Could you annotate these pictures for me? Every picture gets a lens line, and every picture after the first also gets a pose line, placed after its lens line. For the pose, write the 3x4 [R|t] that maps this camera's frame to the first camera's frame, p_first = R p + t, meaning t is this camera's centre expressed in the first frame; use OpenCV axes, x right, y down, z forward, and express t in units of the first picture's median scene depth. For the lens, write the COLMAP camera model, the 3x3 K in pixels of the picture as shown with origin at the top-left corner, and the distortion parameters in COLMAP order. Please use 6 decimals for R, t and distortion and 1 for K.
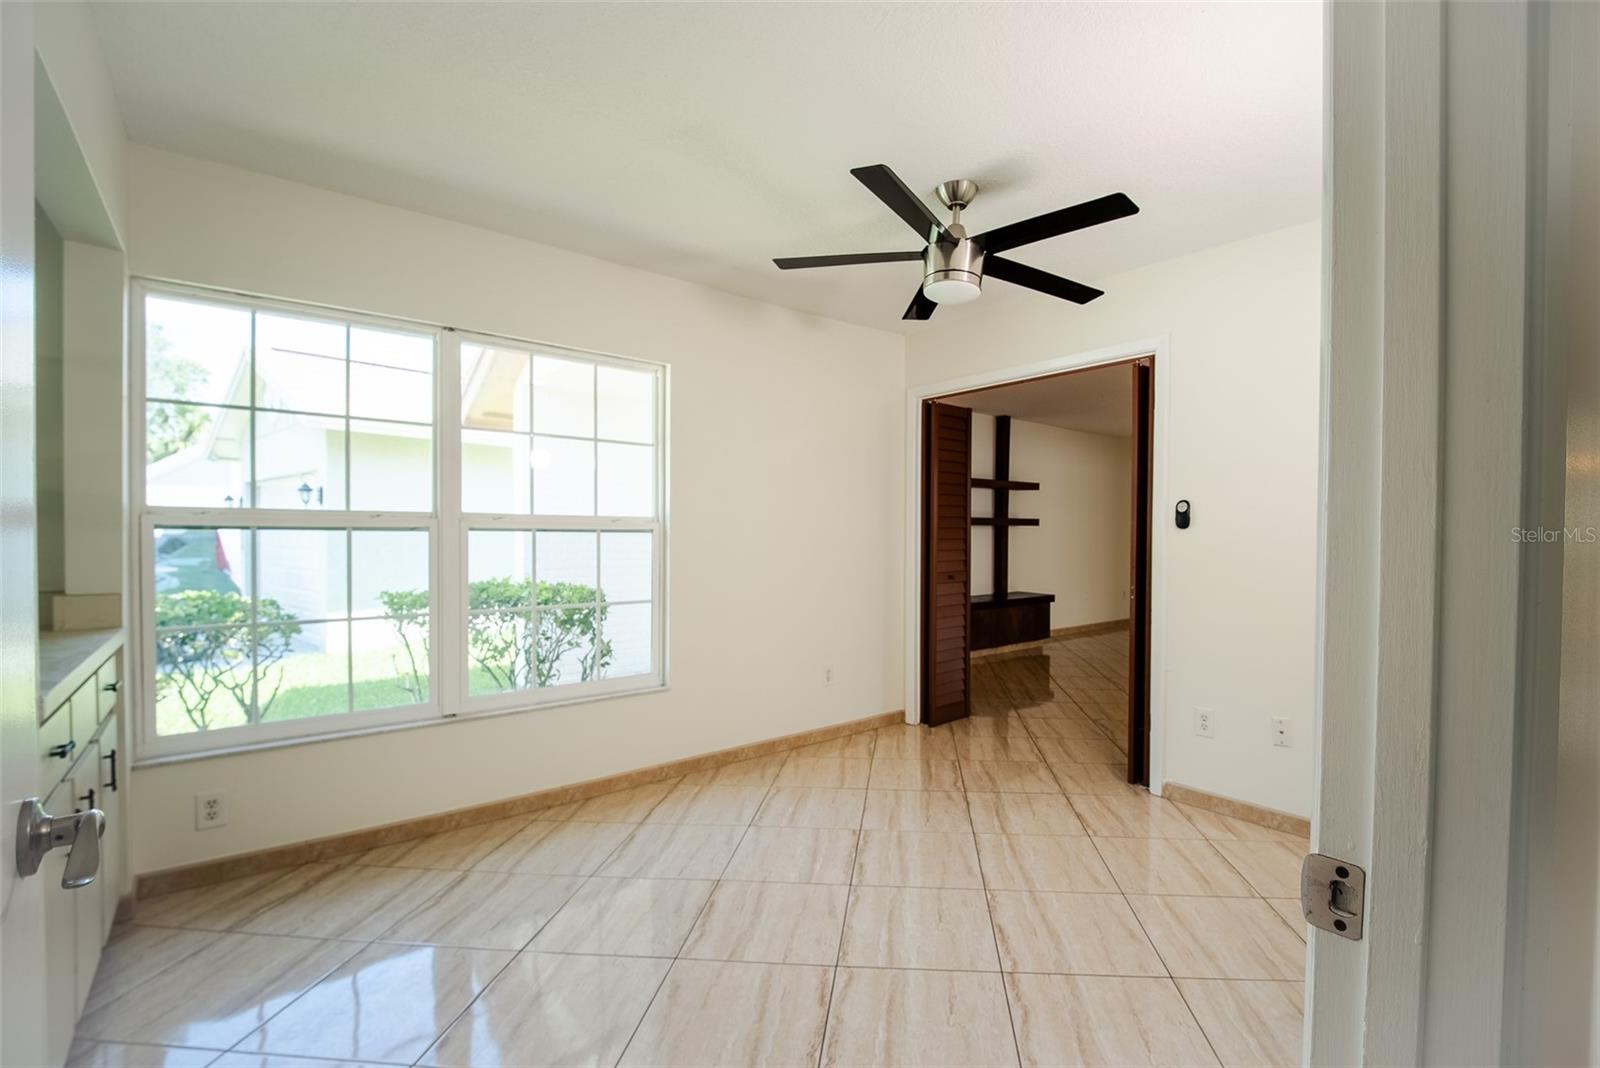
lens RADIAL K [[800.9, 0, 800.0], [0, 800.9, 534.0], [0, 0, 1]] dist [0.001280, -0.000076]
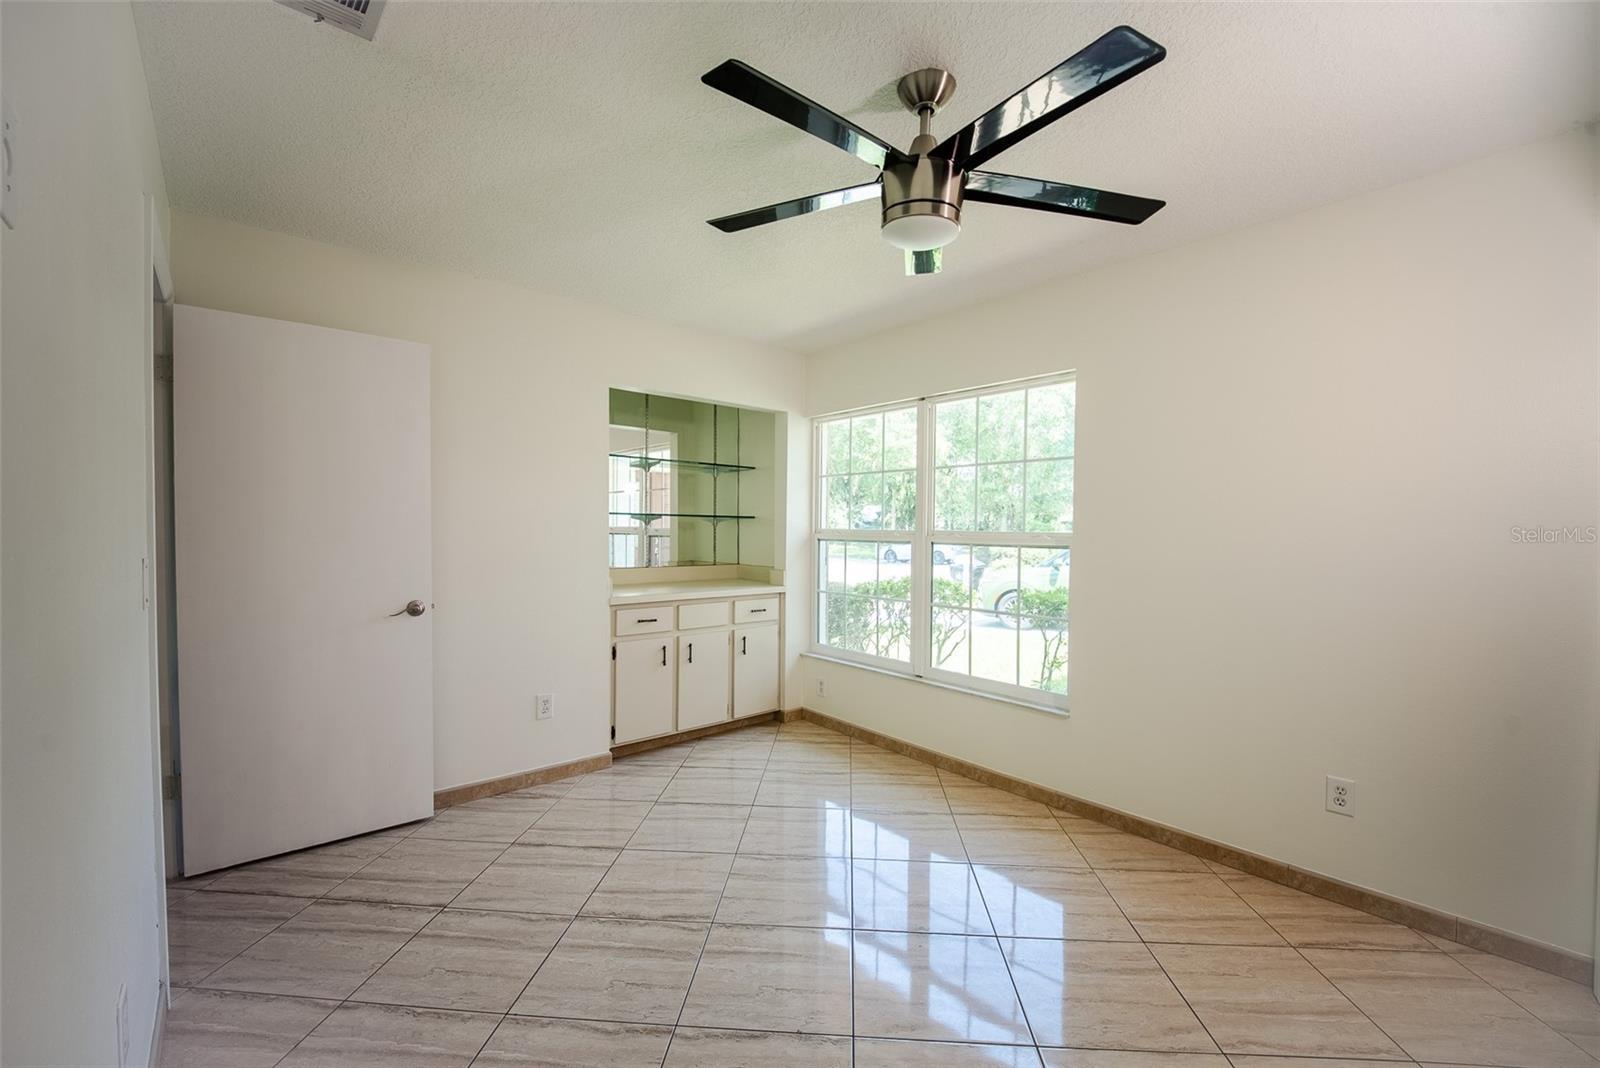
lens RADIAL K [[666.5, 0, 807.9], [0, 666.5, 540.2], [0, 0, 1]] dist [-0.022151, -0.000314]
pose [[-0.014634, 0.012412, -0.999816, 0.766485], [-0.007643, 0.999892, 0.012525, -0.024384], [0.999864, 0.007825, -0.014538, 0.879456]]
